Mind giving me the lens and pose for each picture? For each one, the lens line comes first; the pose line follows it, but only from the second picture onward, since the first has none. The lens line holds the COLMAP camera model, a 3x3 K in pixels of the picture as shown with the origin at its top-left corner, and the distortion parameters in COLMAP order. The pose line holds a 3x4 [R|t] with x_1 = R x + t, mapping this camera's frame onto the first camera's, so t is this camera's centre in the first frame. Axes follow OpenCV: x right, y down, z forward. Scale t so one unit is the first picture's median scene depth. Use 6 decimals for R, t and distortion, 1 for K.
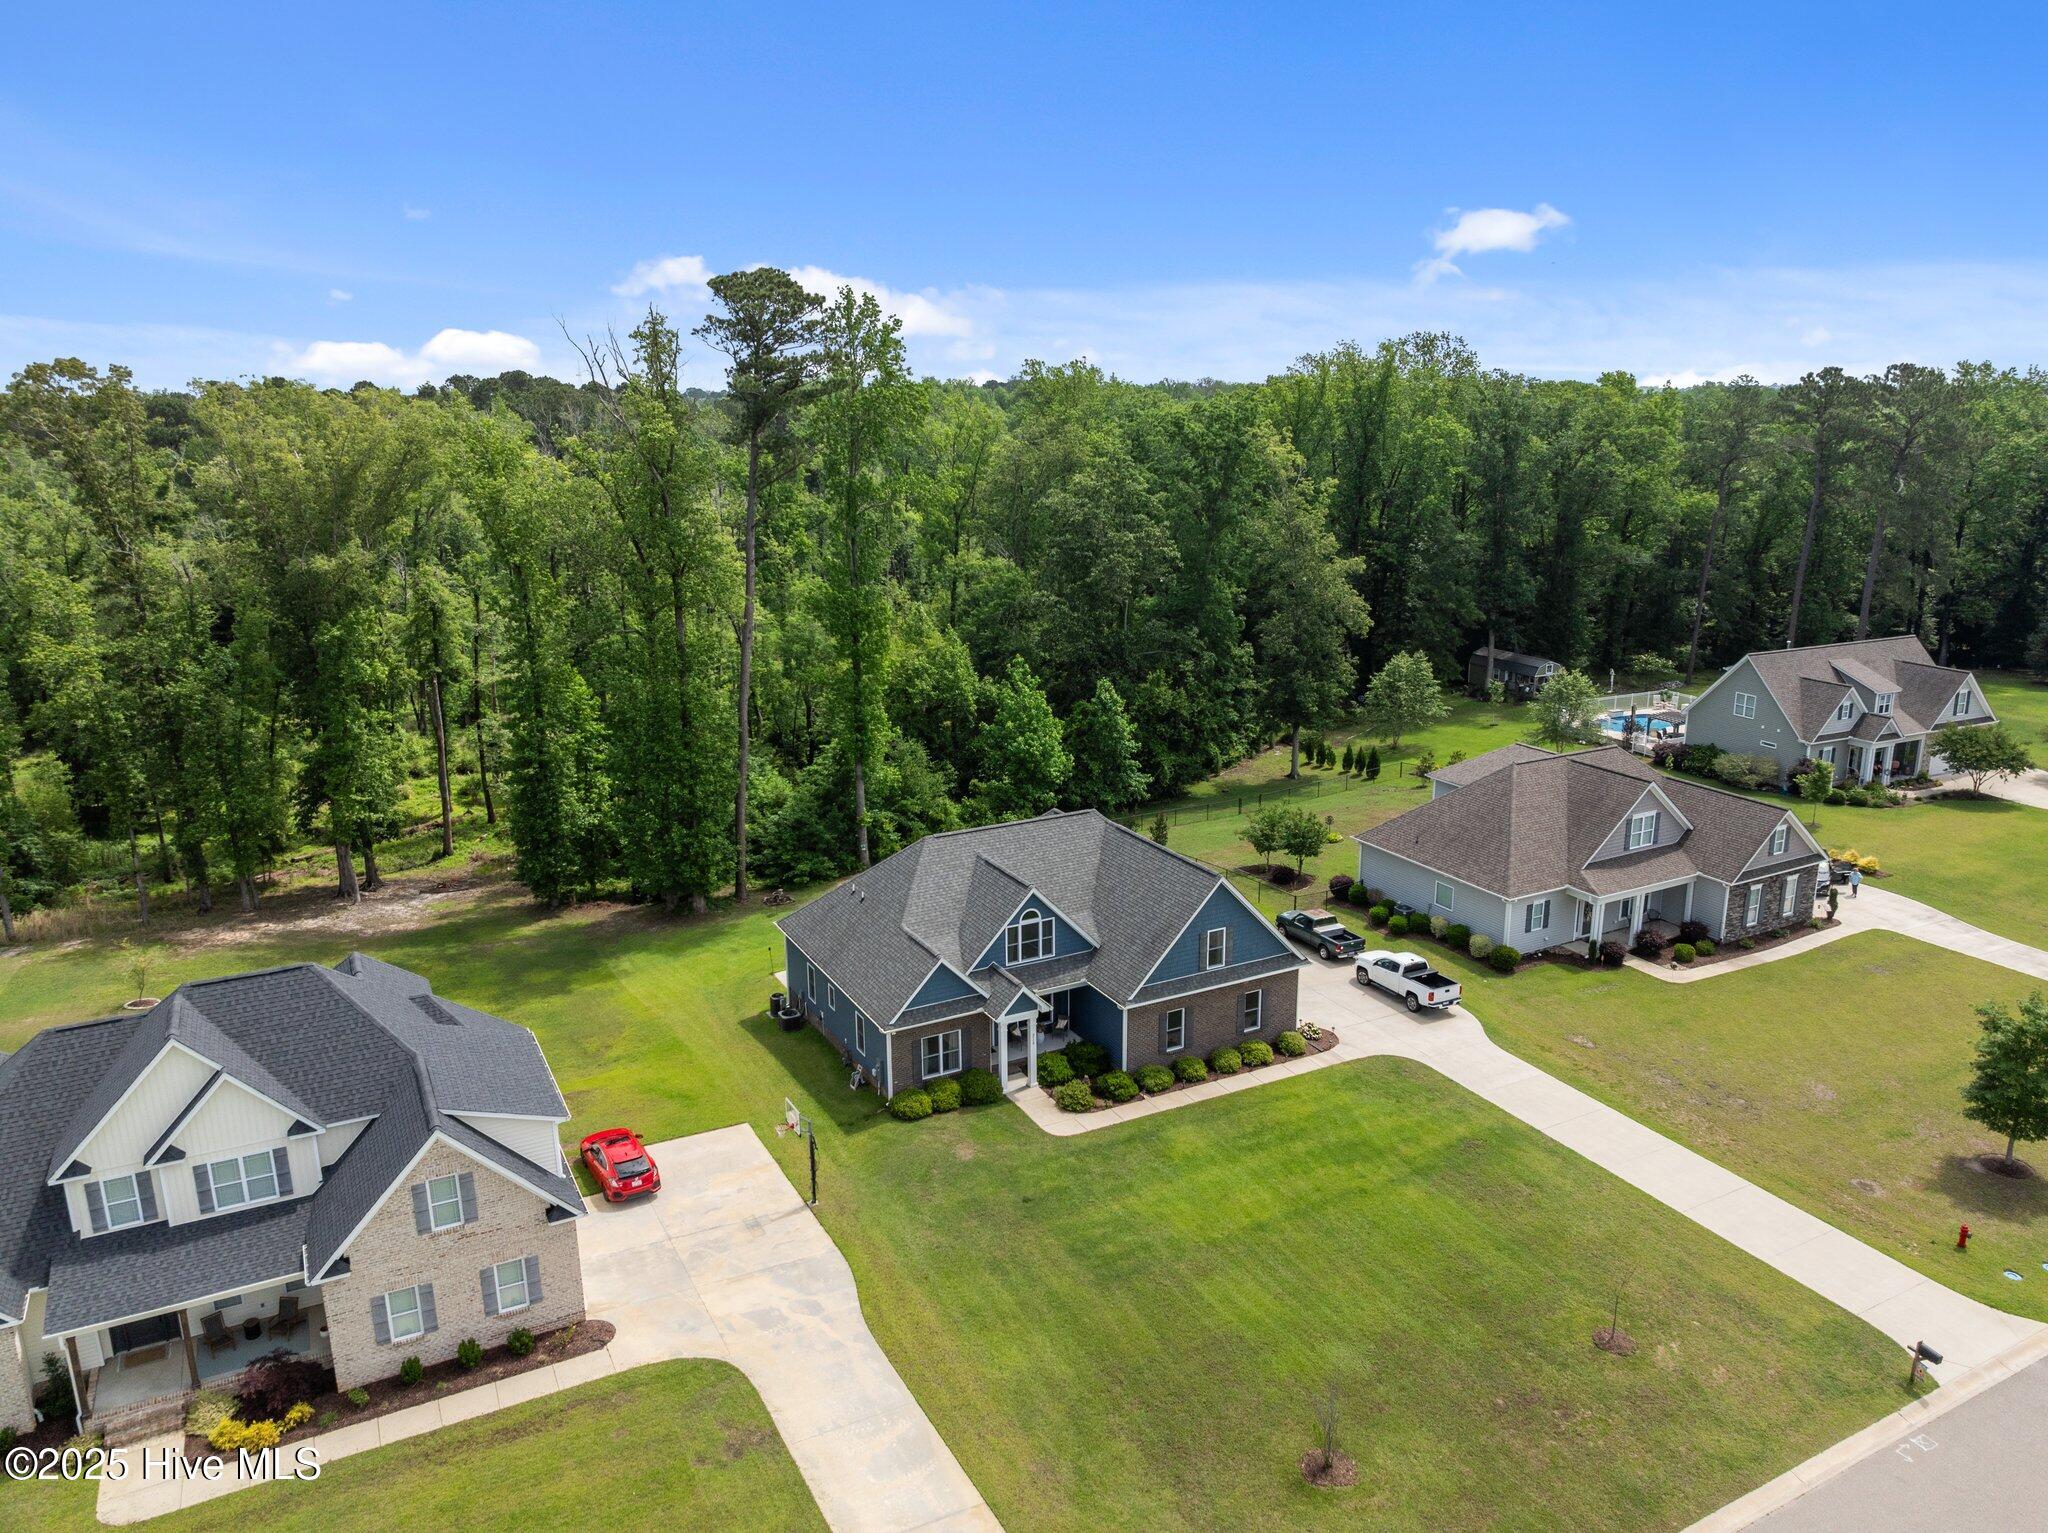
lens RADIAL K [[1439.3, 0, 1026.5], [0, 1439.3, 762.8], [0, 0, 1]] dist [-0.041054, 0.009064]
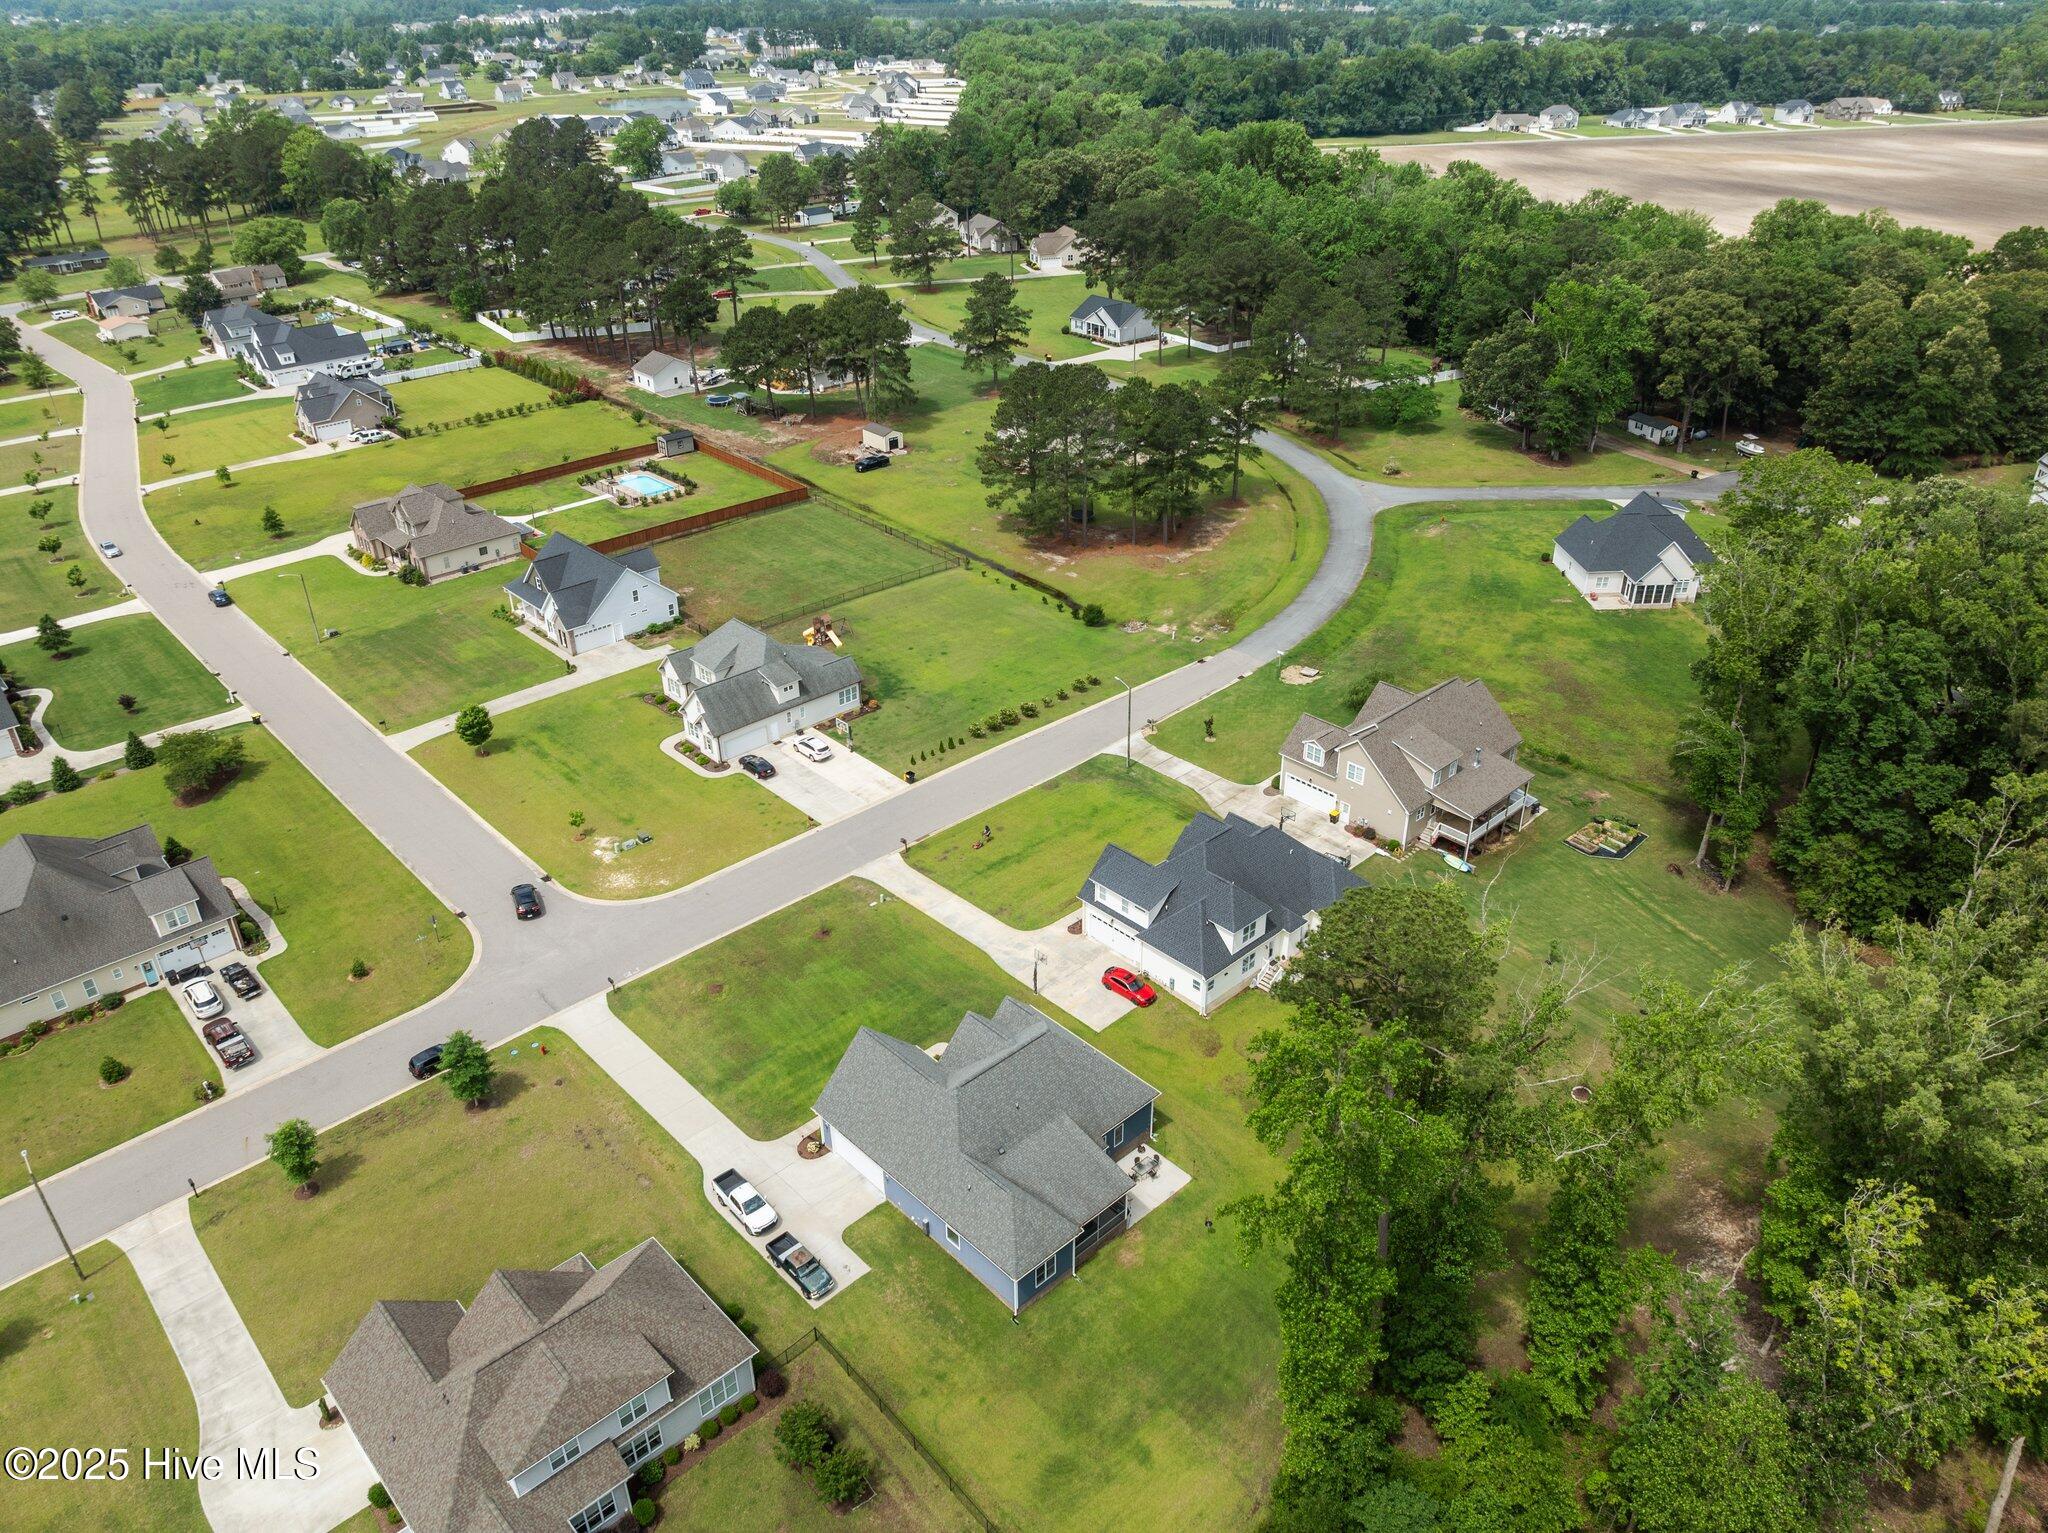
lens RADIAL K [[1424.8, 0, 1024.1], [0, 1424.8, 766.2], [0, 0, 1]] dist [-0.001890, 0.000098]
pose [[-0.963889, 0.147580, -0.221671, 0.277166], [-0.047558, 0.723620, 0.688558, -1.310961], [0.262023, 0.674236, -0.690471, 1.985174]]
